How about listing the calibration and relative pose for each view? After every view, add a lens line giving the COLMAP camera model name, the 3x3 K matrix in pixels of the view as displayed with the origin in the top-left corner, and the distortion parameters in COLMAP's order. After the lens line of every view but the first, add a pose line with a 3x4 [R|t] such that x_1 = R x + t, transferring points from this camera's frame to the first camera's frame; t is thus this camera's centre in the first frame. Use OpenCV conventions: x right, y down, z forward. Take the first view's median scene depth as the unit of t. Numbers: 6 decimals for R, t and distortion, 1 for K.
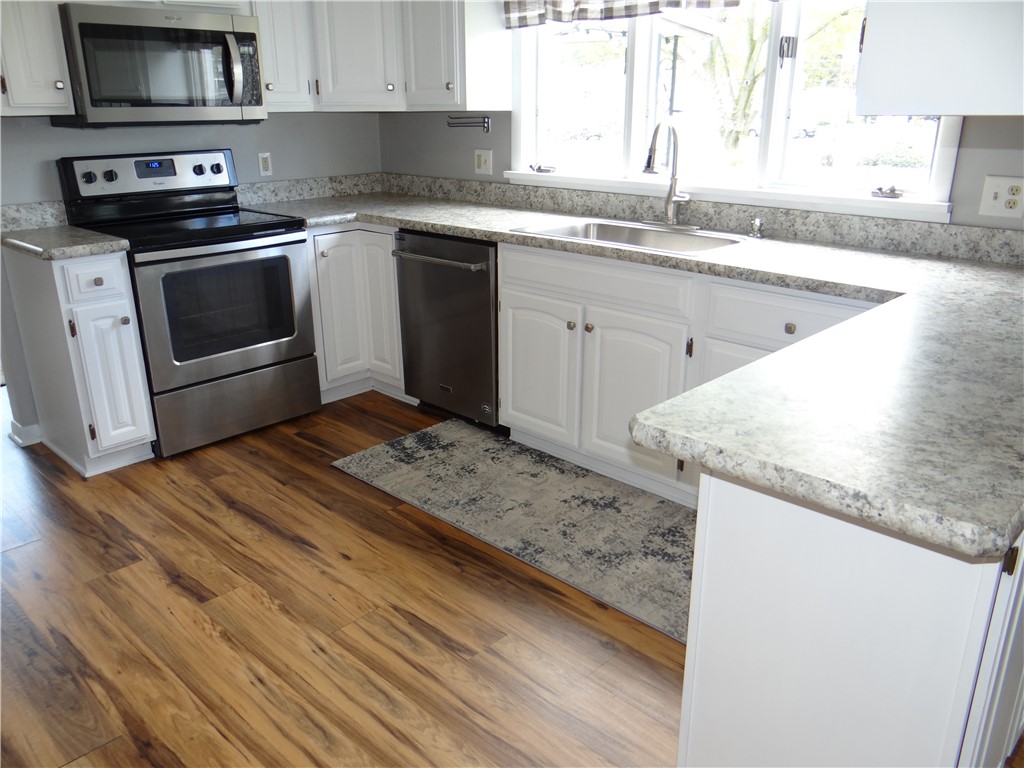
lens RADIAL K [[812.8, 0, 506.5], [0, 812.8, 386.0], [0, 0, 1]] dist [0.003953, -0.001153]
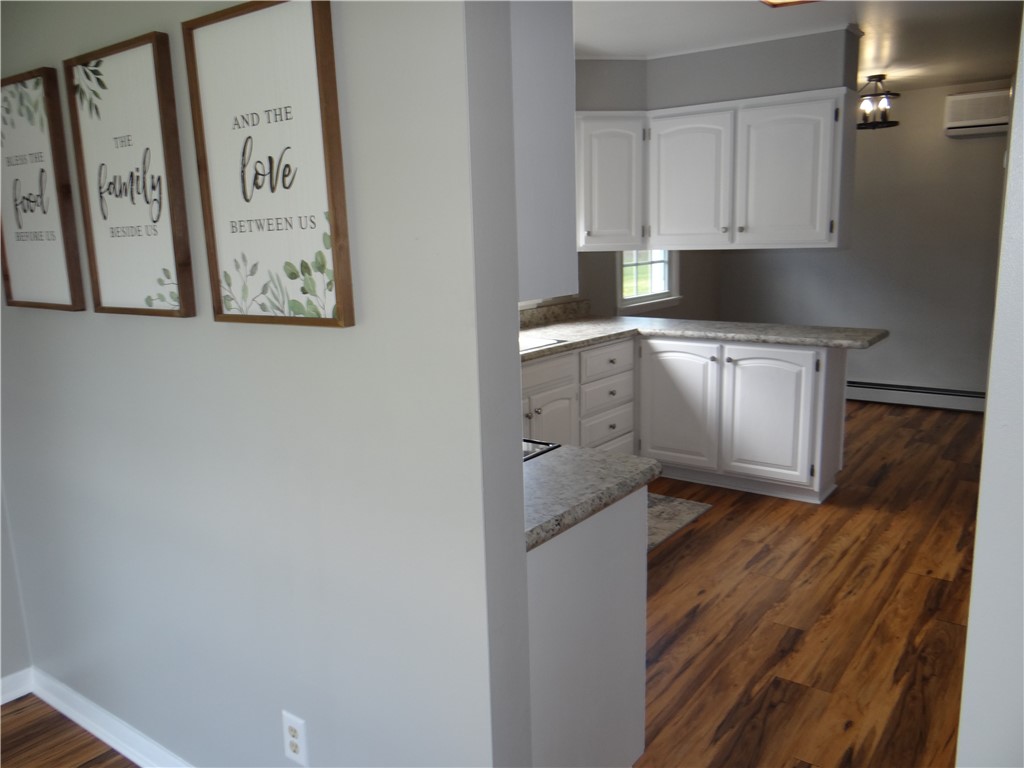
lens RADIAL K [[812.8, 0, 508.2], [0, 812.8, 384.3], [0, 0, 1]] dist [0.003953, -0.001153]
pose [[-0.131215, -0.175603, 0.975677, -1.481433], [0.356834, 0.909854, 0.211745, -0.511561], [-0.924907, 0.375939, -0.056726, 1.356776]]
